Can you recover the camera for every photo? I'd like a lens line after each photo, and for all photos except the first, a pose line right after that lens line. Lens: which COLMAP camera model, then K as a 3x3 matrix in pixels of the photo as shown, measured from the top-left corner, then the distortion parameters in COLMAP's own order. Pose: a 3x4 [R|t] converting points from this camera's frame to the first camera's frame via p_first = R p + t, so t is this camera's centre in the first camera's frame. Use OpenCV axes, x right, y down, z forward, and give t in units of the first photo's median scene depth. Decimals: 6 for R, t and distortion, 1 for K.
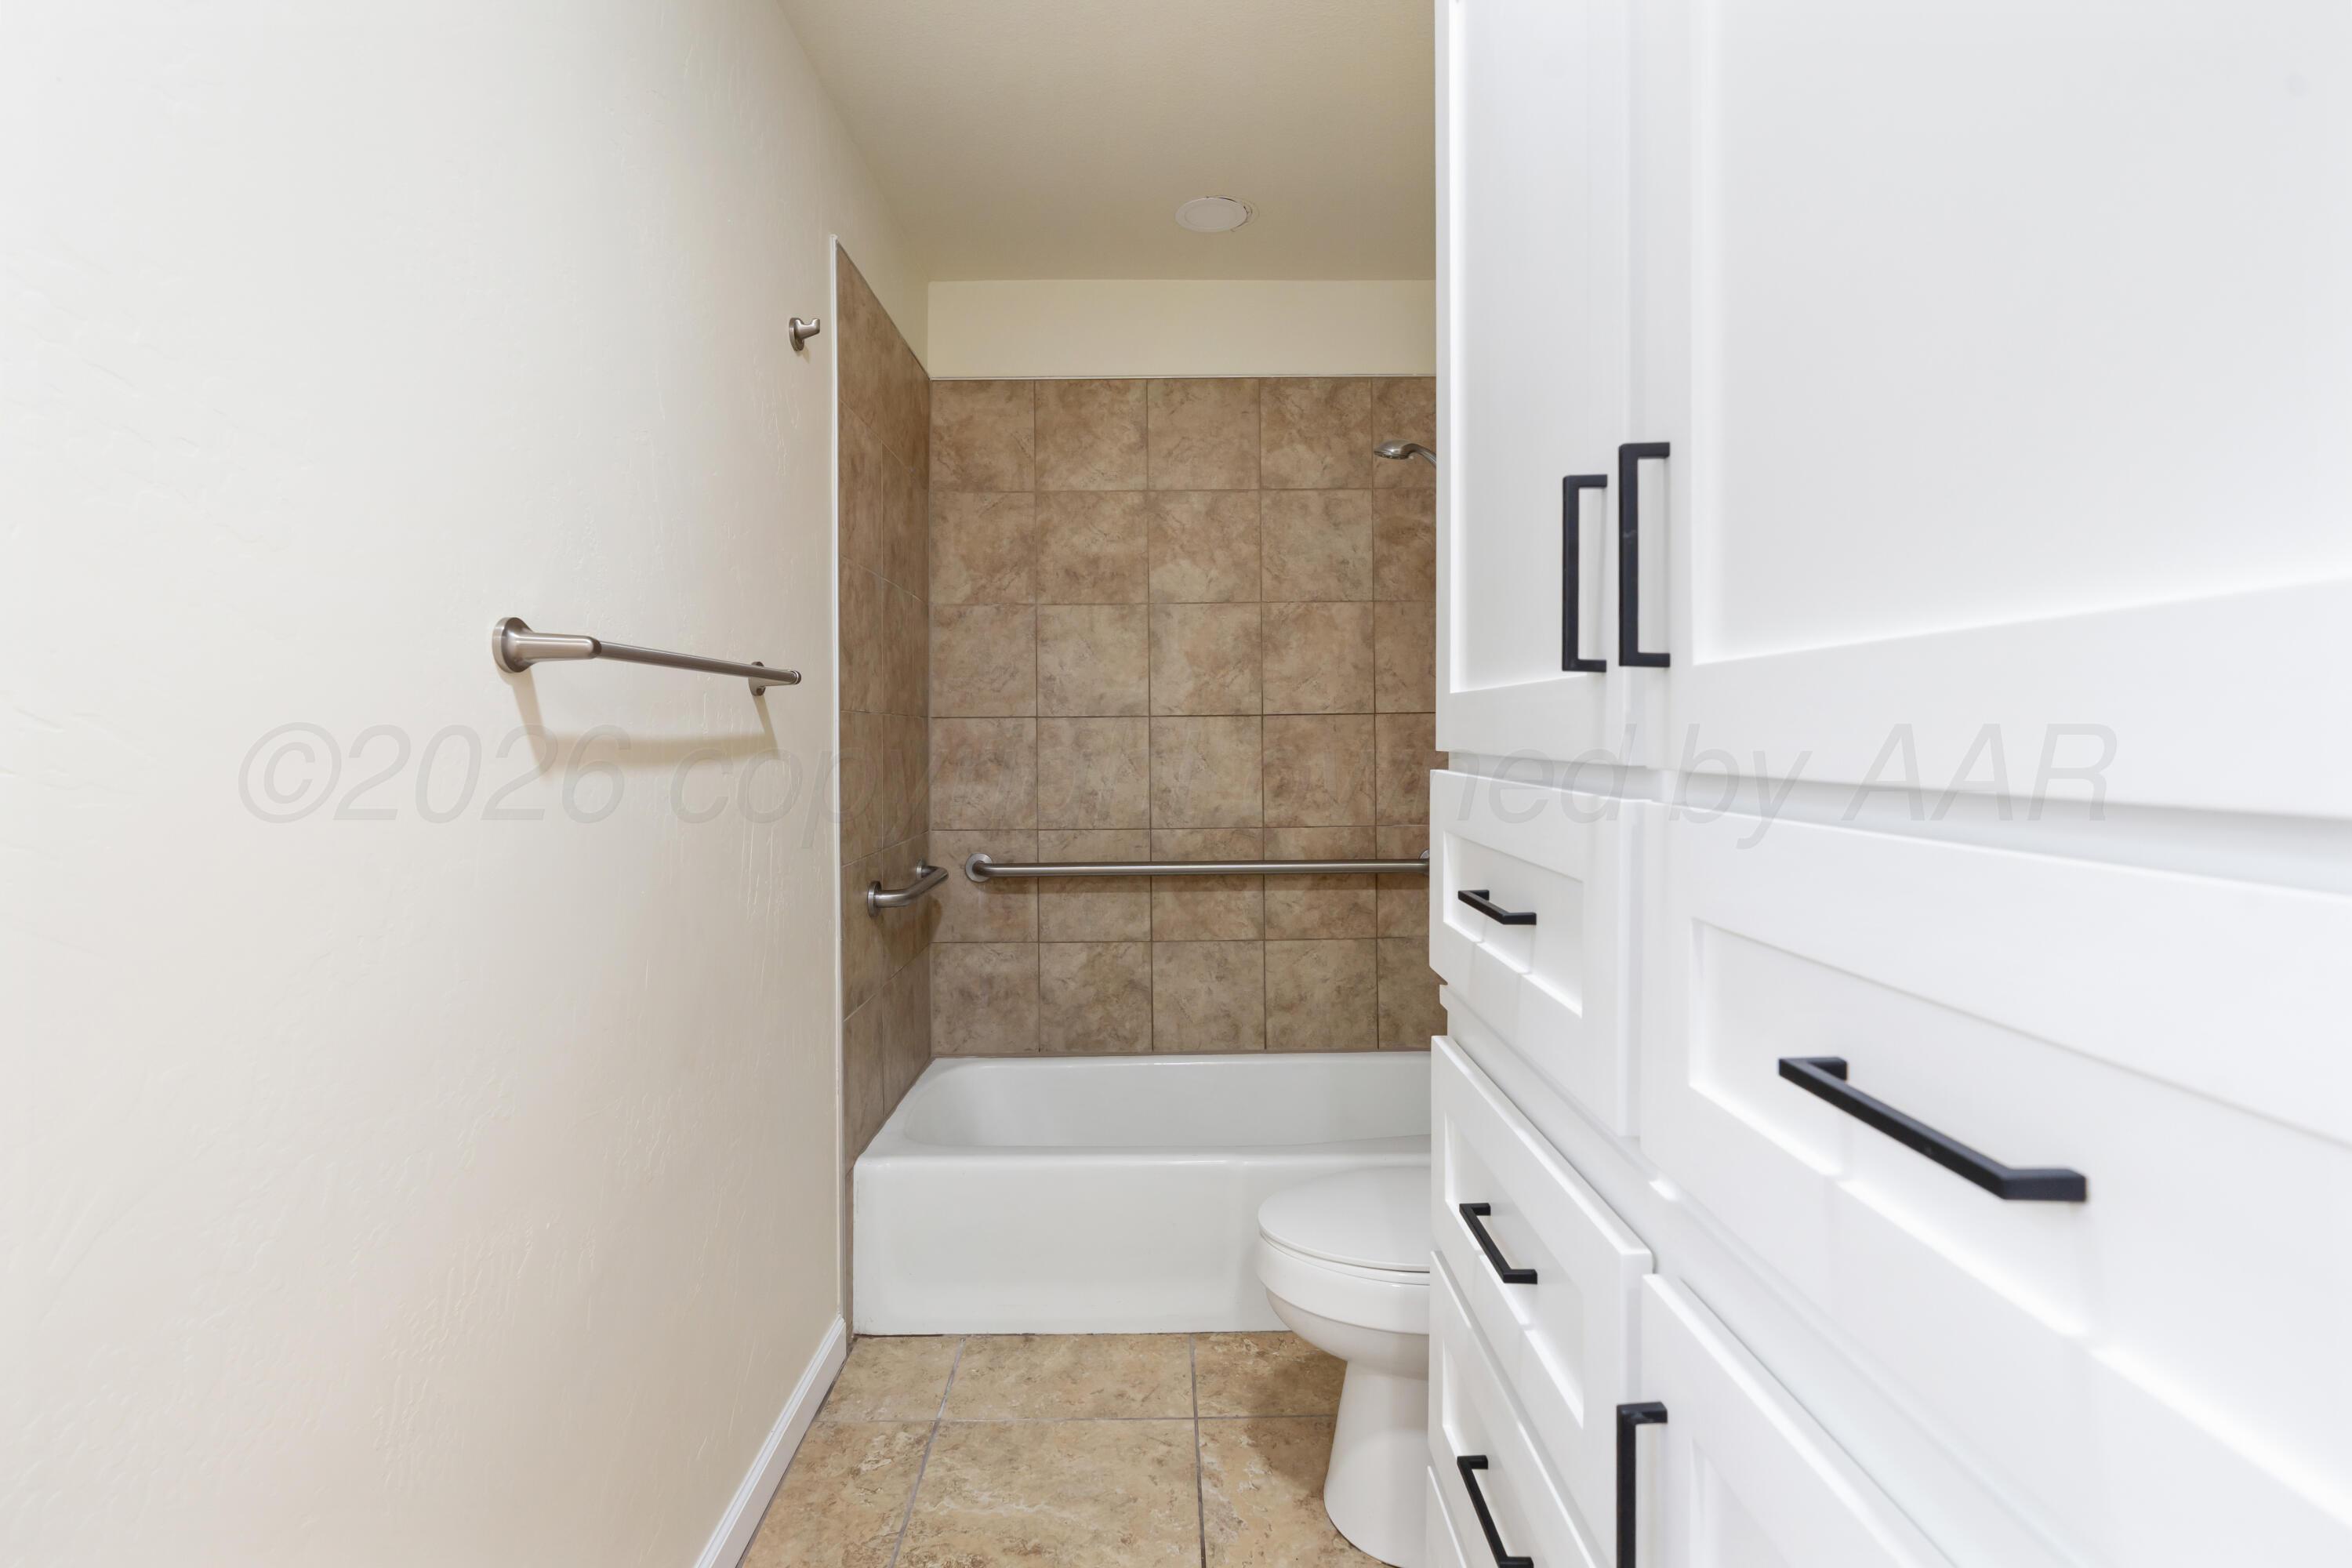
lens RADIAL K [[1054.8, 0, 1177.3], [0, 1054.8, 773.3], [0, 0, 1]] dist [-0.015034, 0.003891]
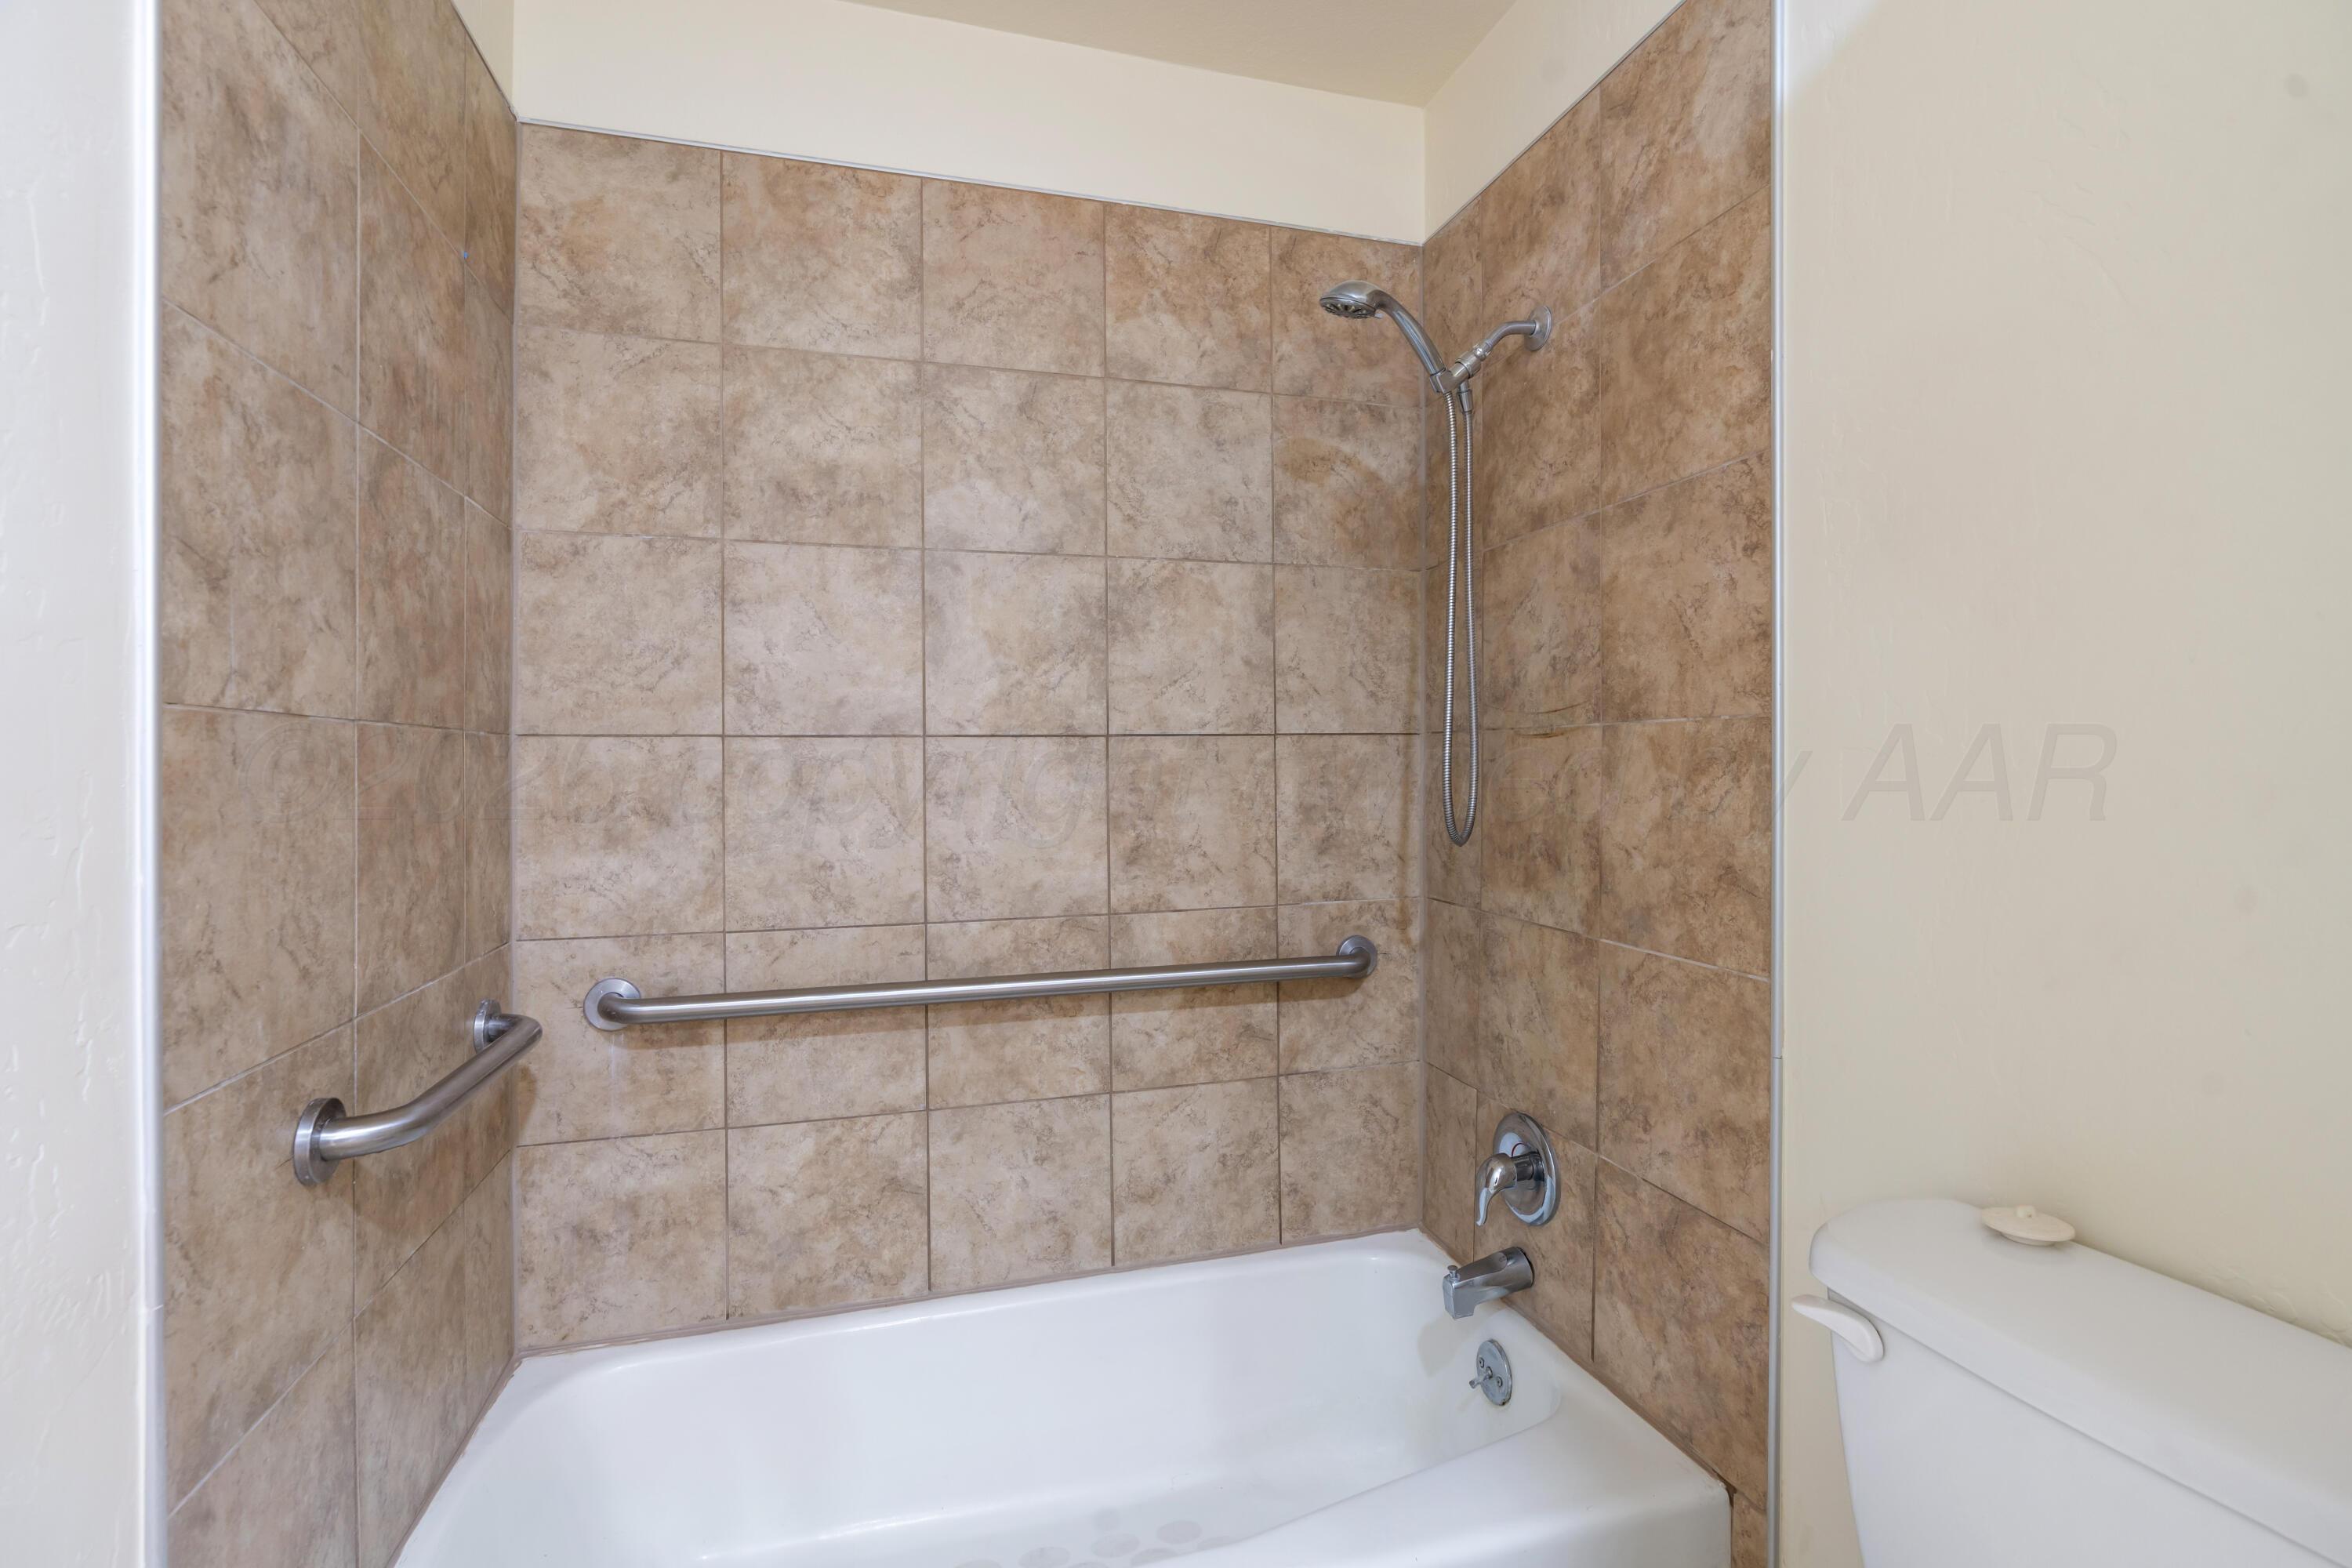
lens RADIAL K [[1054.8, 0, 1173.0], [0, 1054.8, 774.6], [0, 0, 1]] dist [-0.015034, 0.003891]
pose [[0.966288, -0.001145, 0.257461, -0.044087], [0.008262, 0.999613, -0.026559, -0.014957], [-0.257331, 0.027791, 0.965924, 0.385525]]
